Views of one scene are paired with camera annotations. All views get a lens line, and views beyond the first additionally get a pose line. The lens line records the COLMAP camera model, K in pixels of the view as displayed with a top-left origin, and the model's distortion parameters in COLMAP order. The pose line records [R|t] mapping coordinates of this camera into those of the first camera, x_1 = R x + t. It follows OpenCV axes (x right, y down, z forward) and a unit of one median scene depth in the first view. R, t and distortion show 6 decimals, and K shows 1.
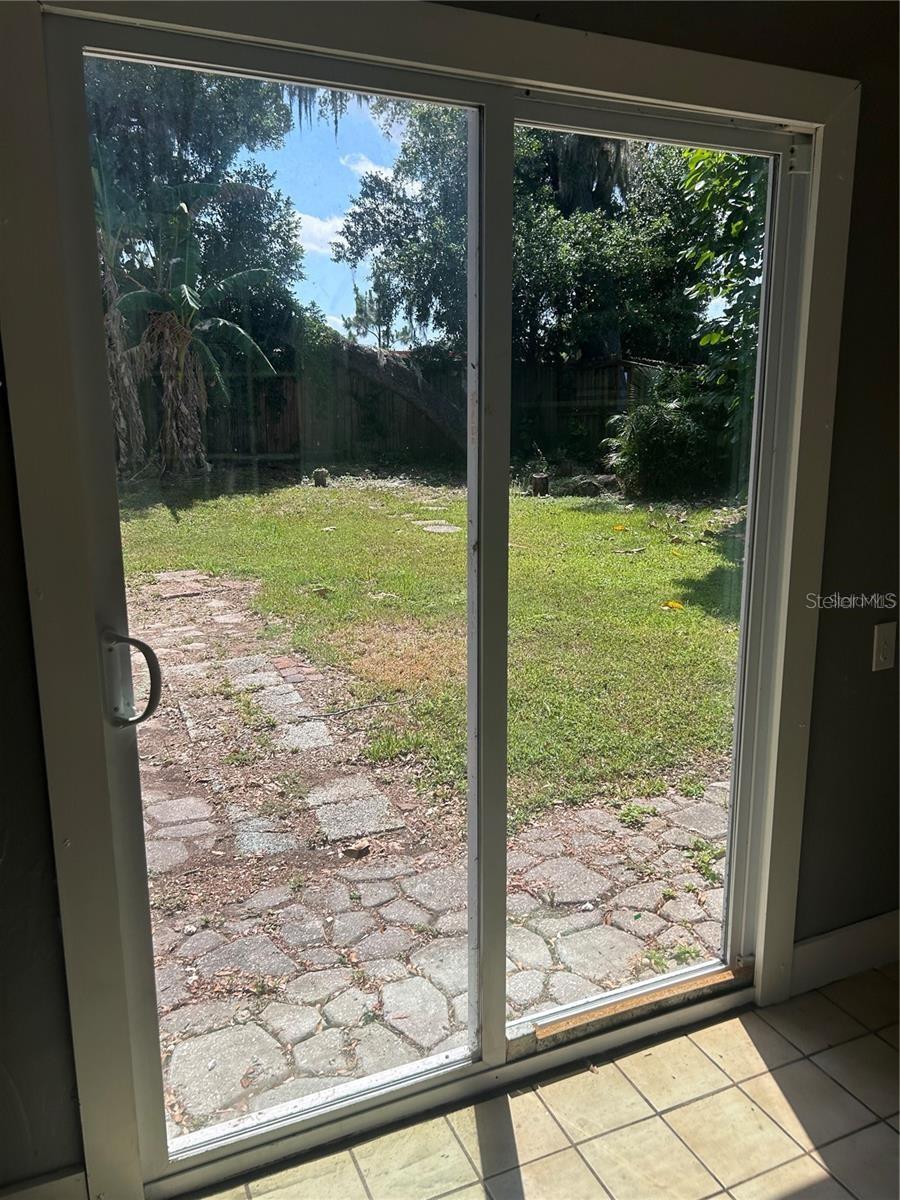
lens RADIAL K [[908.1, 0, 451.0], [0, 908.1, 590.5], [0, 0, 1]] dist [0.046778, -0.055291]
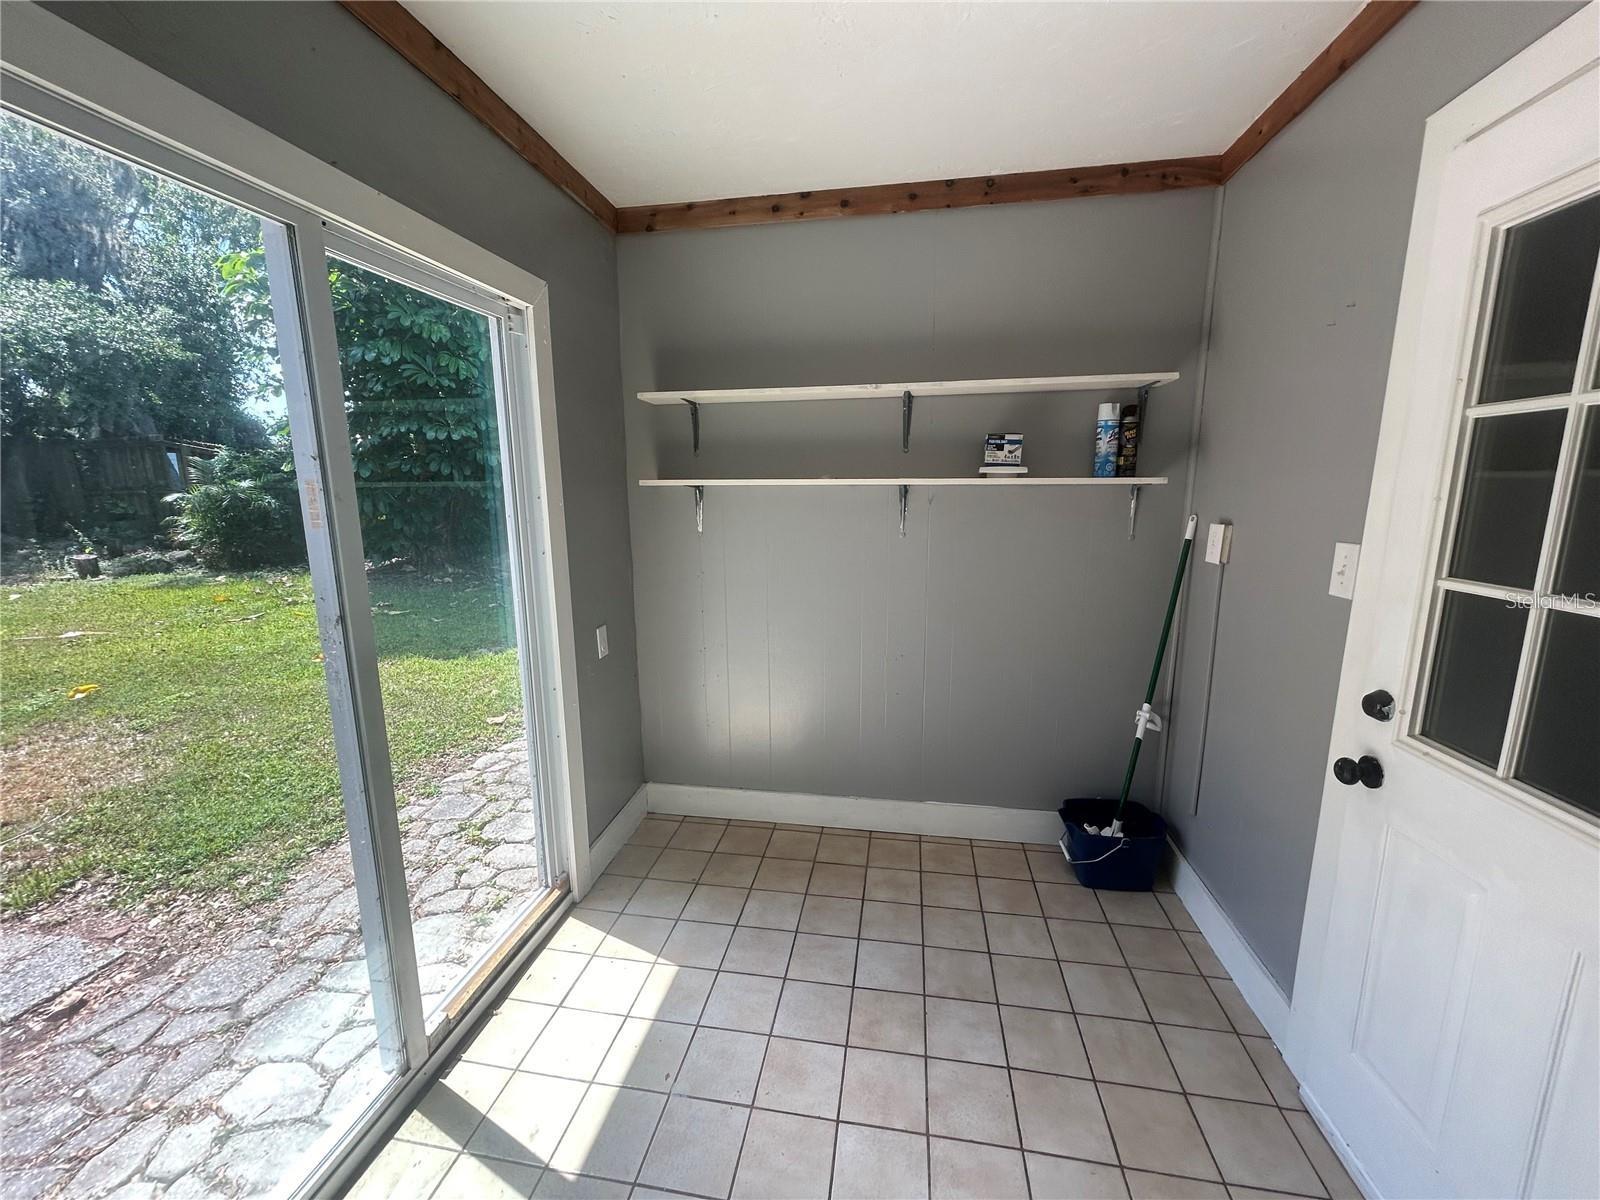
lens RADIAL K [[640.5, 0, 796.7], [0, 640.5, 600.4], [0, 0, 1]] dist [-0.000736, -0.000479]
pose [[0.553852, -0.149134, 0.819150, -0.173772], [0.164029, 0.984091, 0.068258, -0.023497], [-0.816298, 0.096559, 0.569503, 0.065053]]
